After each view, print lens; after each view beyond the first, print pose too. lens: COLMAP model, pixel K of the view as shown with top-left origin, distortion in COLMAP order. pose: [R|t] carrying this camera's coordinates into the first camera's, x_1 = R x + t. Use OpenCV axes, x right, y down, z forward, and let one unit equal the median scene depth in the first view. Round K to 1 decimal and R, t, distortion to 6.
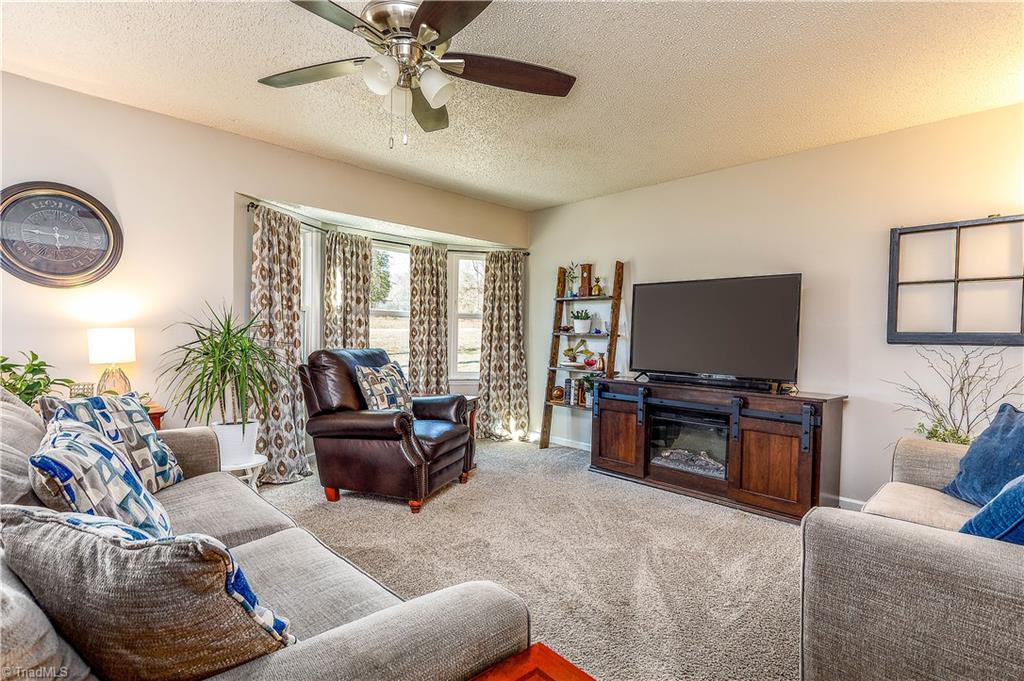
lens RADIAL K [[514.7, 0, 511.8], [0, 514.7, 336.6], [0, 0, 1]] dist [0.014813, -0.000266]
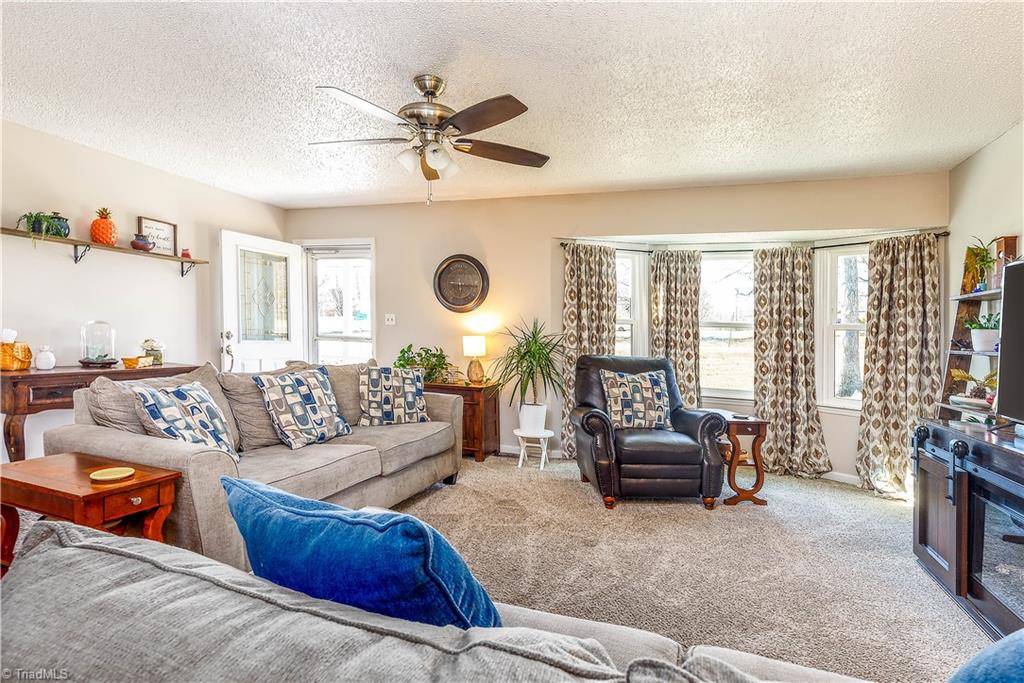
lens RADIAL K [[514.7, 0, 511.8], [0, 514.7, 337.6], [0, 0, 1]] dist [0.014813, -0.000266]
pose [[0.437517, 0.005161, -0.899195, 0.541675], [-0.034249, 0.999354, -0.010928, 0.003477], [0.898558, 0.035578, 0.437411, 0.262320]]
